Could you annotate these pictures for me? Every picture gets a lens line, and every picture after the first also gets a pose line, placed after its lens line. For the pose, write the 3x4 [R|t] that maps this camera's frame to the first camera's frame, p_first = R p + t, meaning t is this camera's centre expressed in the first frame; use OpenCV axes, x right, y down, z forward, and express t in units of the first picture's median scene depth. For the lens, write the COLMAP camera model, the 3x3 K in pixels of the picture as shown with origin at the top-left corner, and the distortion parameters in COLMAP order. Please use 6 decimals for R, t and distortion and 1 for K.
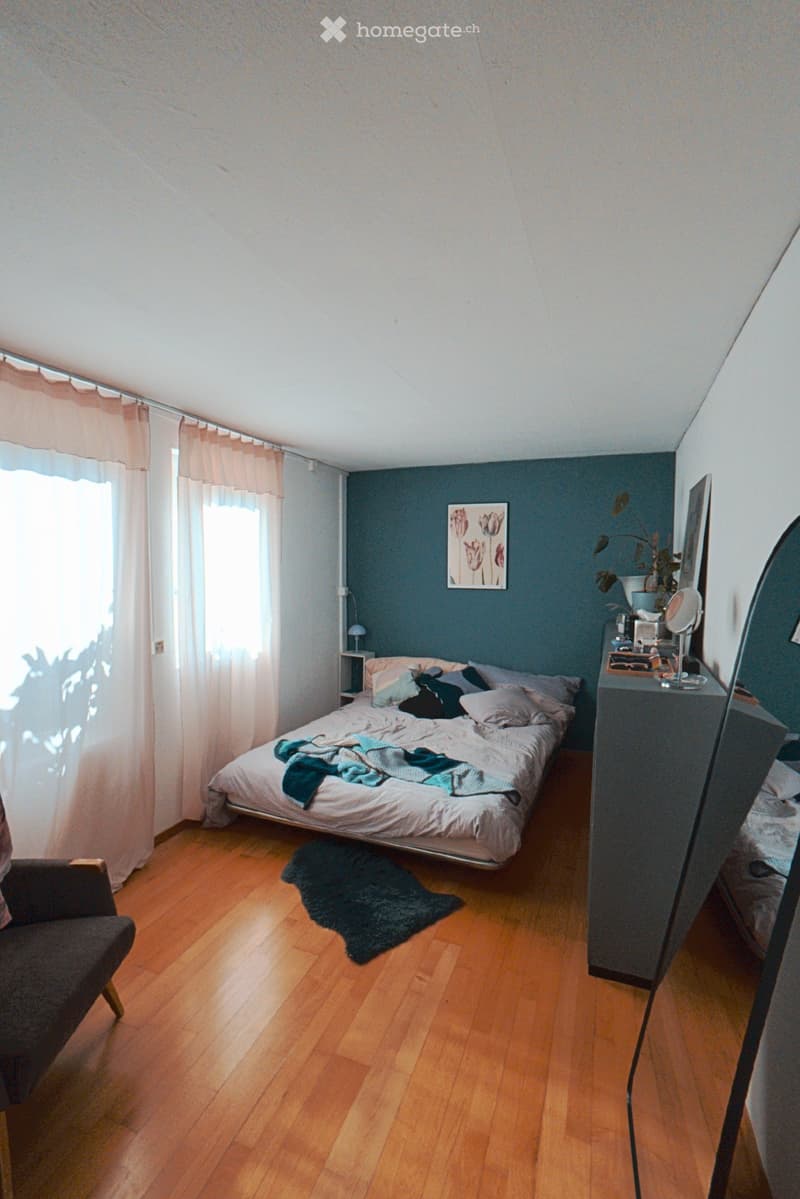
lens RADIAL K [[540.4, 0, 405.2], [0, 540.4, 605.4], [0, 0, 1]] dist [-0.001518, 0.002093]
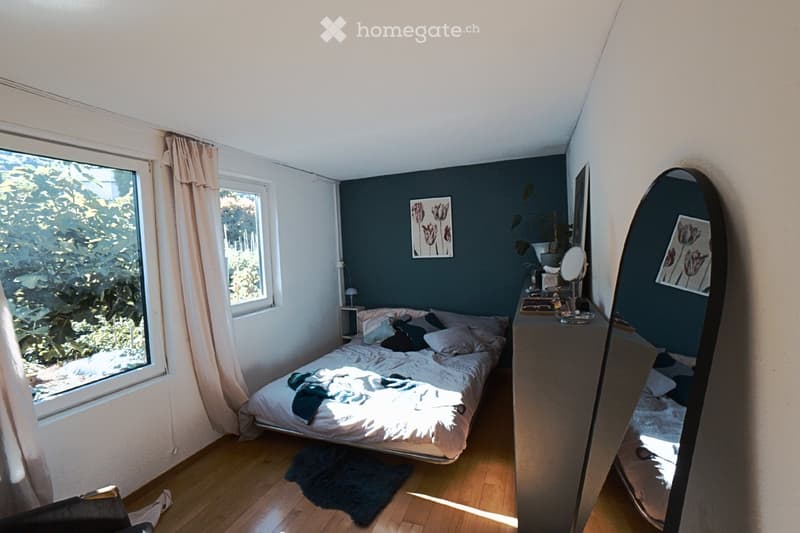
lens RADIAL K [[360.6, 0, 398.9], [0, 360.6, 265.8], [0, 0, 1]] dist [-0.001518, 0.002093]
pose [[0.998633, -0.052043, 0.004834, 0.049724], [0.052130, 0.998439, -0.020041, 0.005868], [-0.003784, 0.020265, 0.999787, 0.070773]]
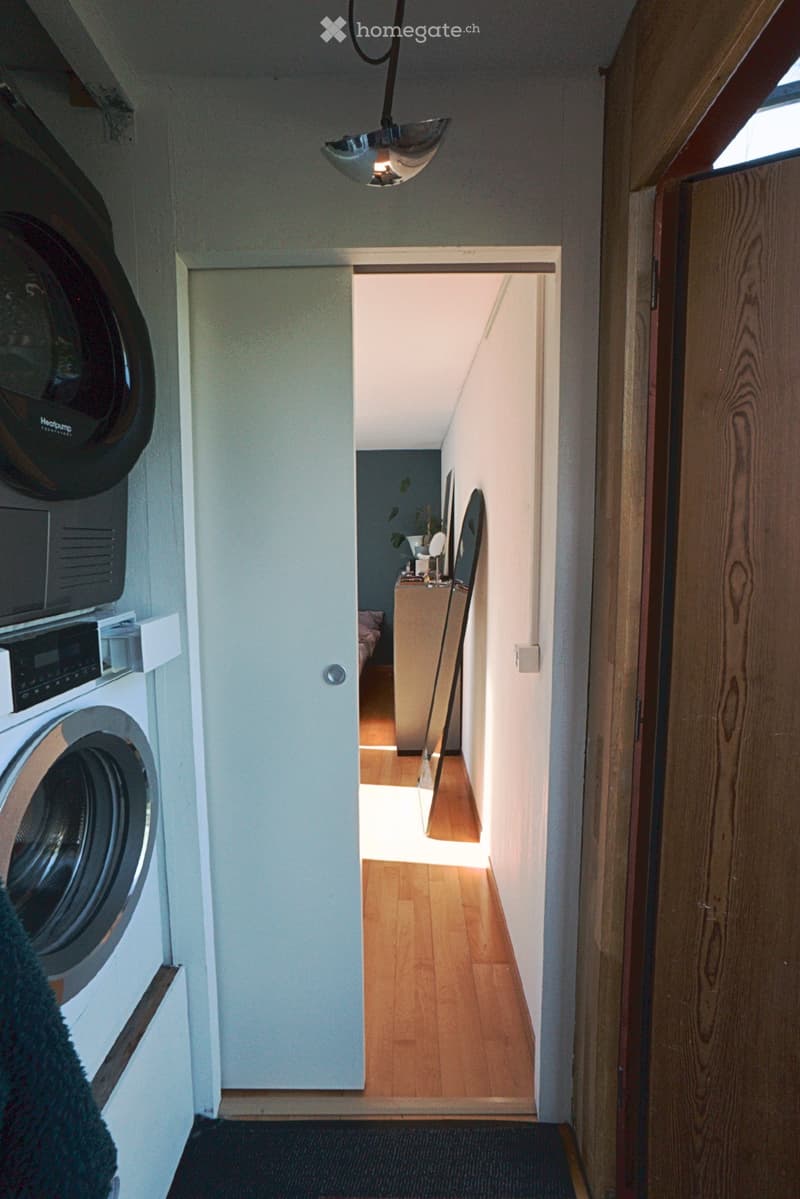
lens RADIAL K [[540.4, 0, 400.8], [0, 540.4, 598.7], [0, 0, 1]] dist [-0.001518, 0.002093]
pose [[0.936979, -0.043266, 0.346698, -0.132389], [0.037504, 0.999024, 0.023315, 0.086449], [-0.347368, -0.008843, 0.937687, -0.371838]]
